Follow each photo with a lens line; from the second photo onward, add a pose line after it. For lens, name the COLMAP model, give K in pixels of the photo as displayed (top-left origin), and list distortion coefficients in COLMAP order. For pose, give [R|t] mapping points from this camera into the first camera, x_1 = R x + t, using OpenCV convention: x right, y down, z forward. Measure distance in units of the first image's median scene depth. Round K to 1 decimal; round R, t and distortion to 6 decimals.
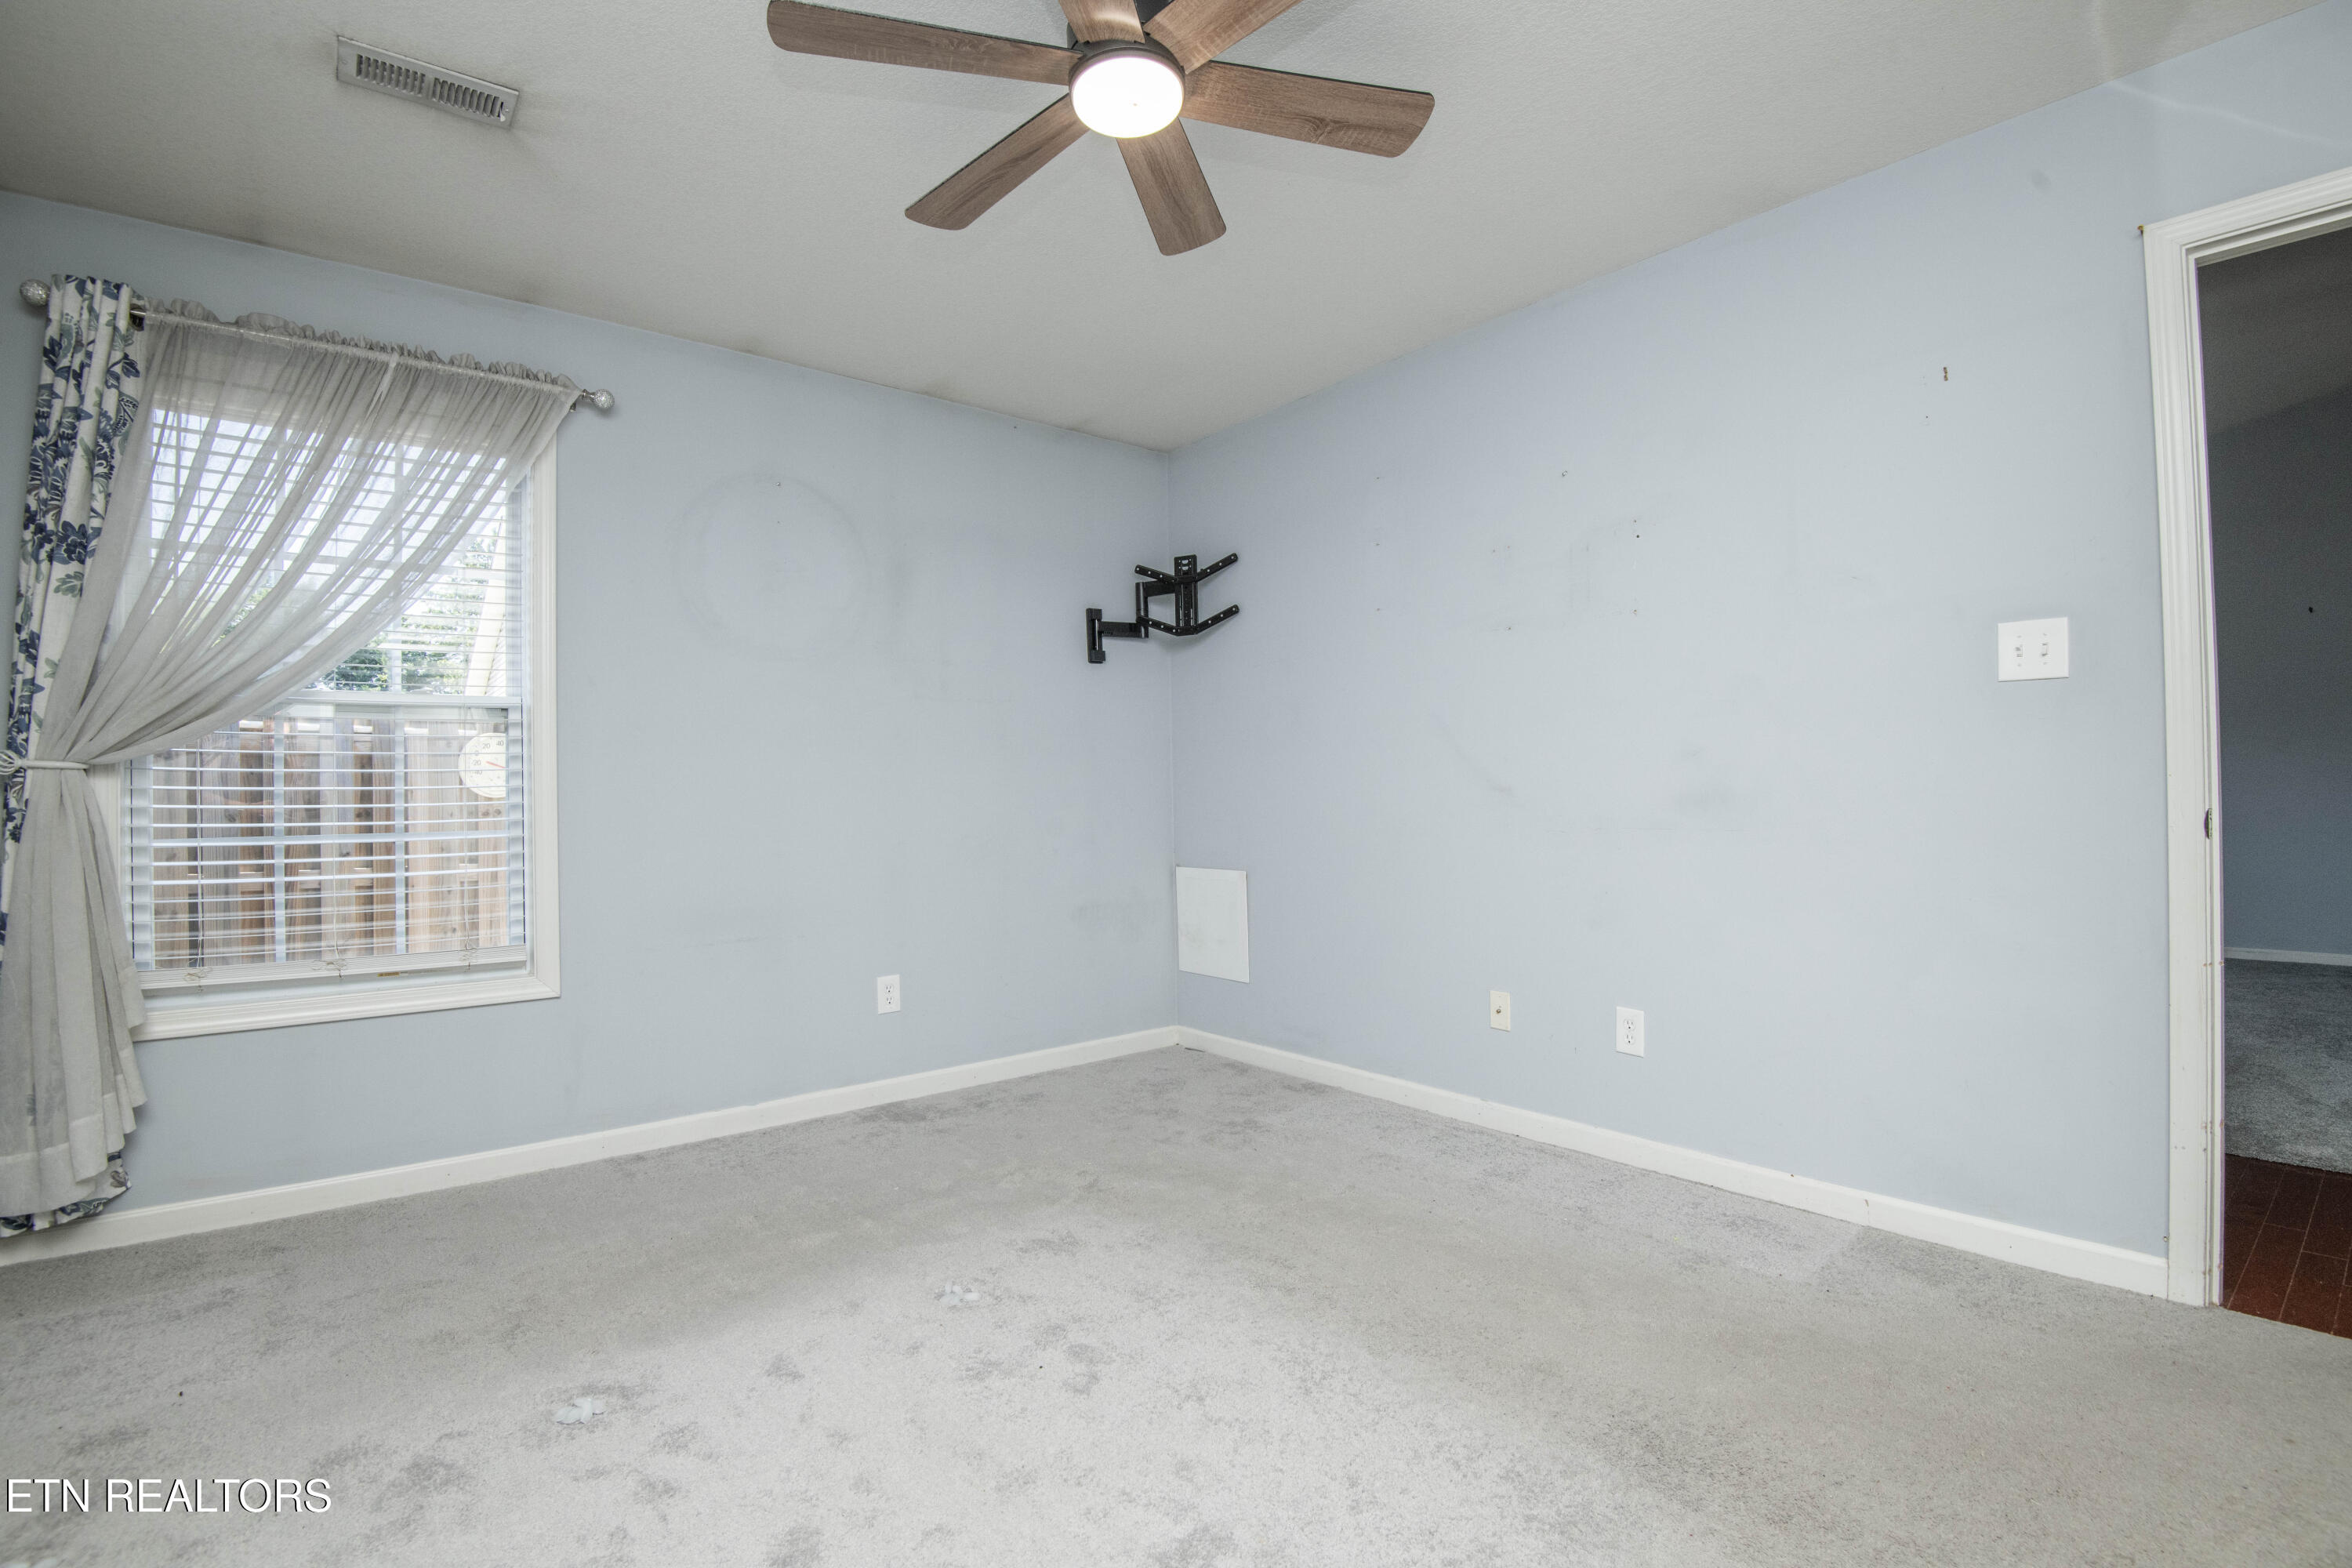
lens RADIAL K [[1080.6, 0, 1189.2], [0, 1080.6, 782.5], [0, 0, 1]] dist [-0.000630, -0.026152]
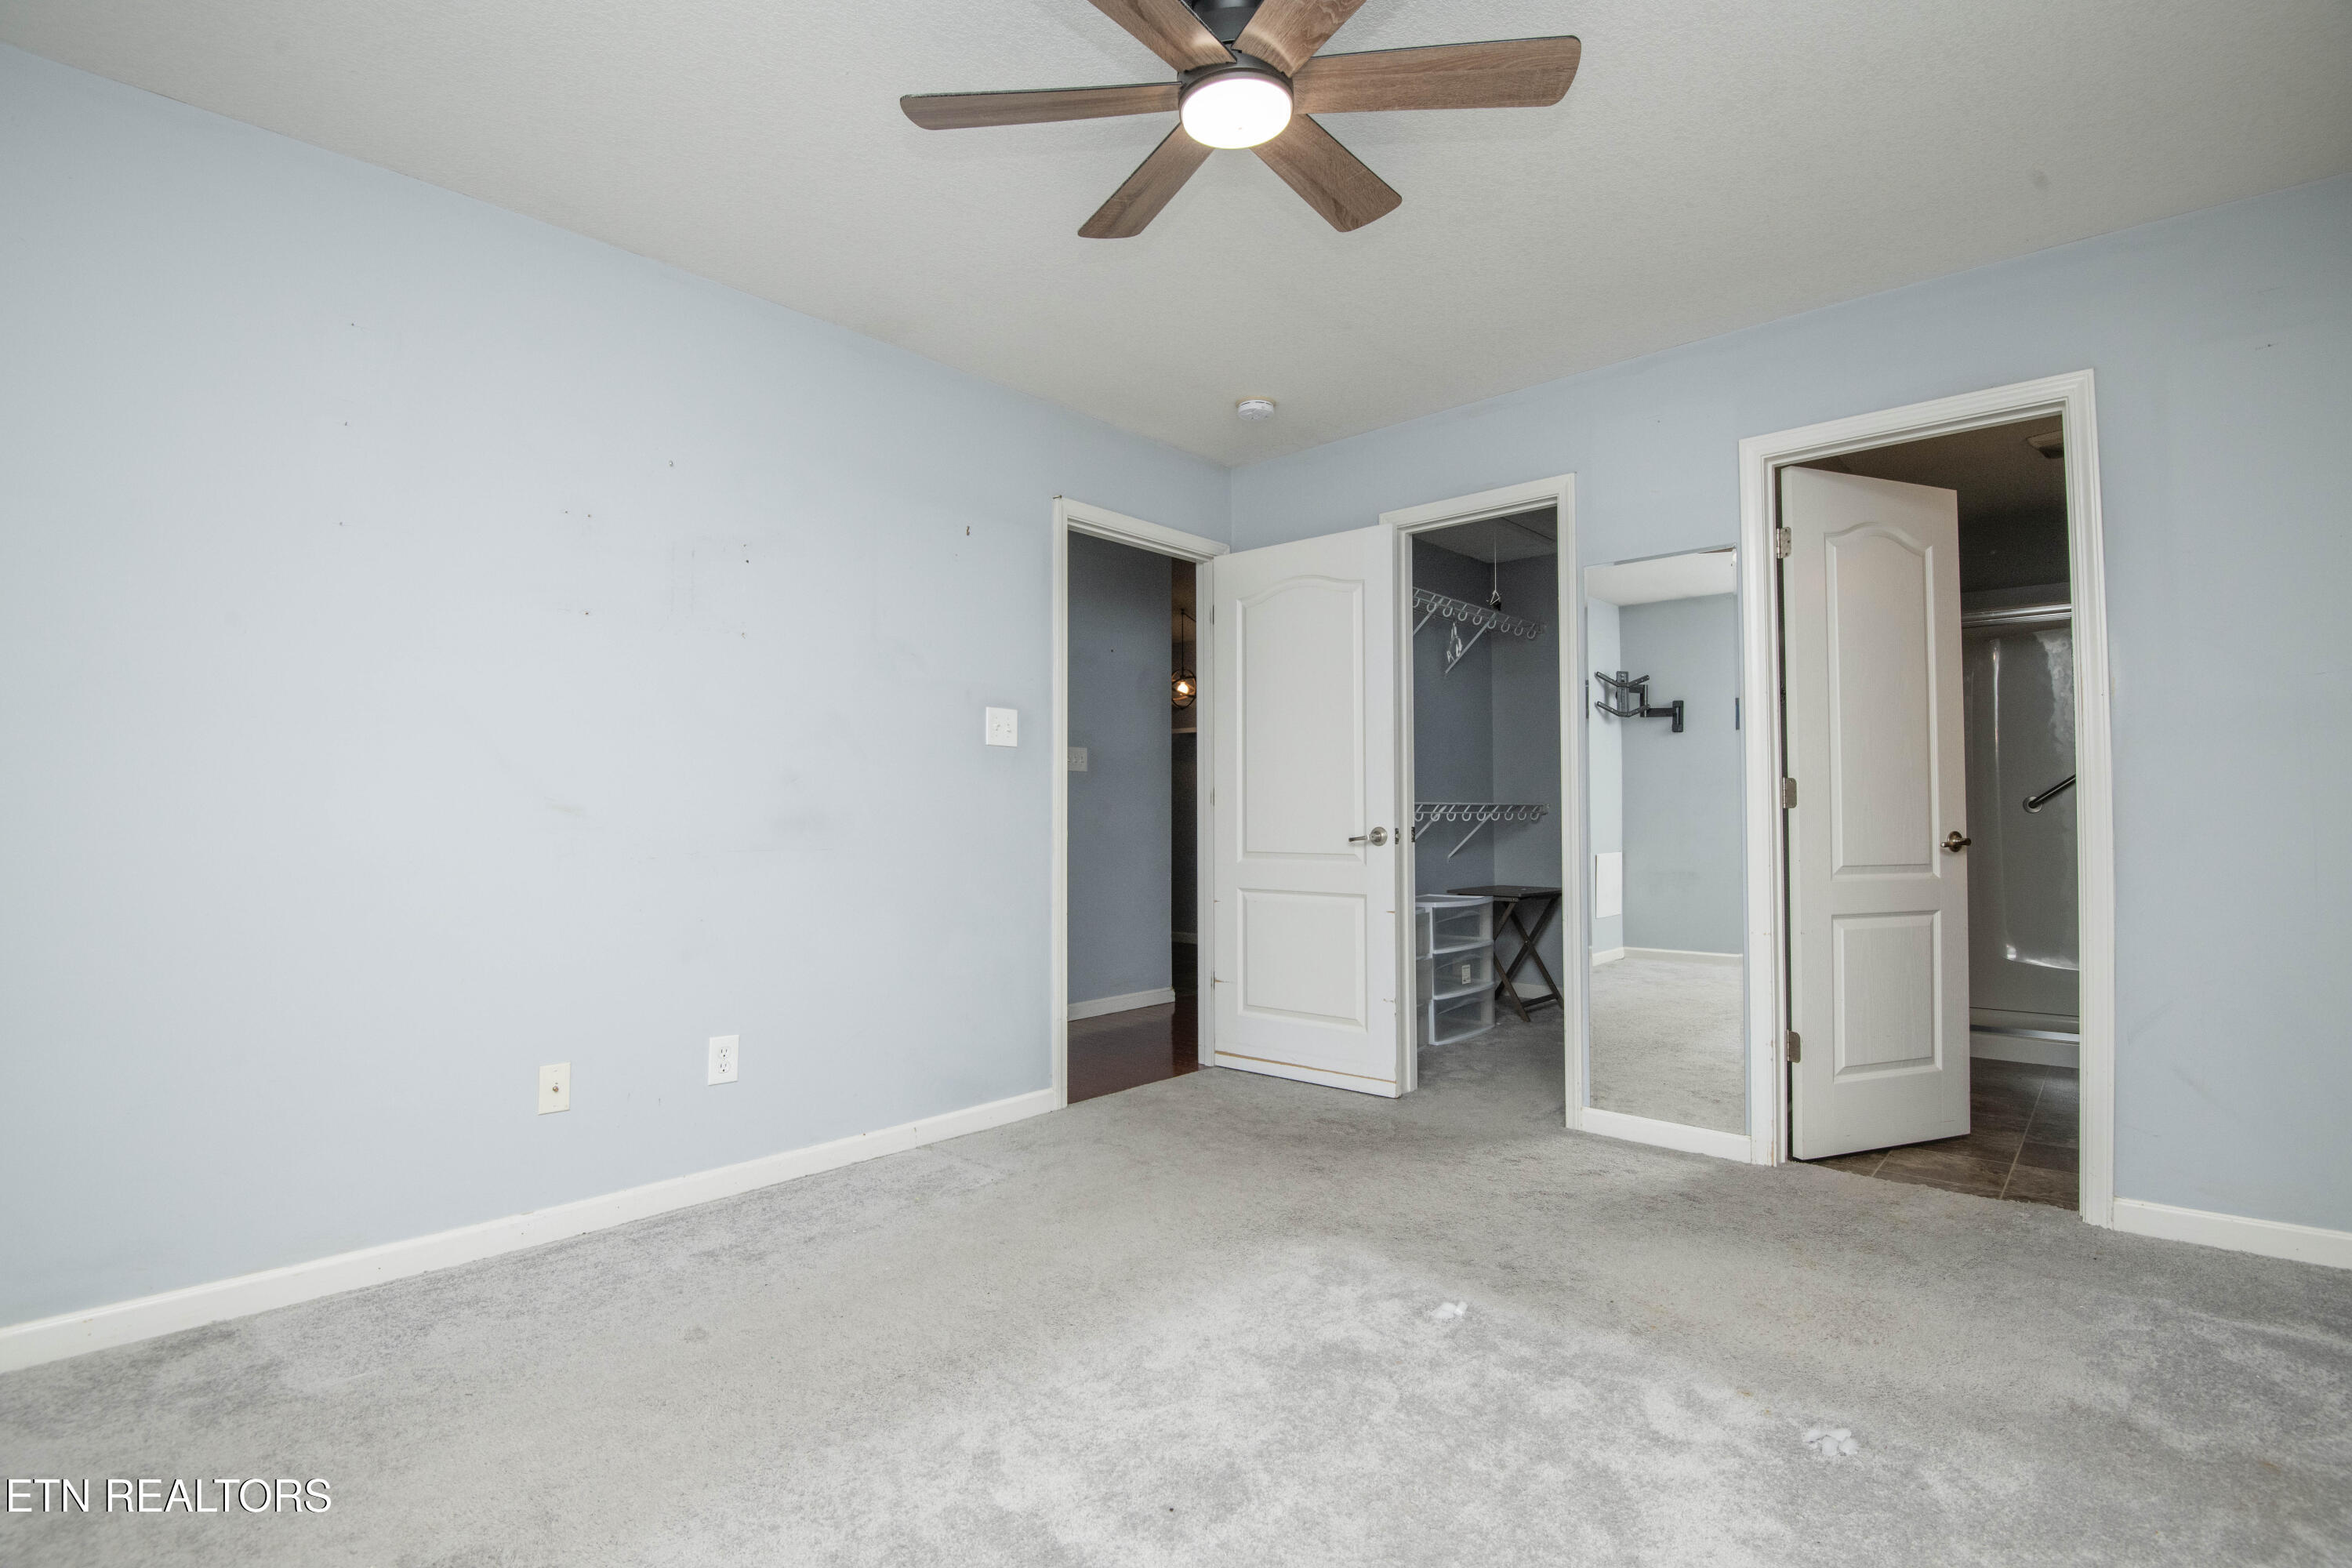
lens RADIAL K [[1080.6, 0, 1189.2], [0, 1080.6, 782.5], [0, 0, 1]] dist [-0.000630, -0.026152]
pose [[-0.131971, 0.049789, 0.990002, -0.710636], [-0.004086, 0.998702, -0.050771, 0.031707], [-0.991245, -0.010746, -0.131596, 0.810047]]
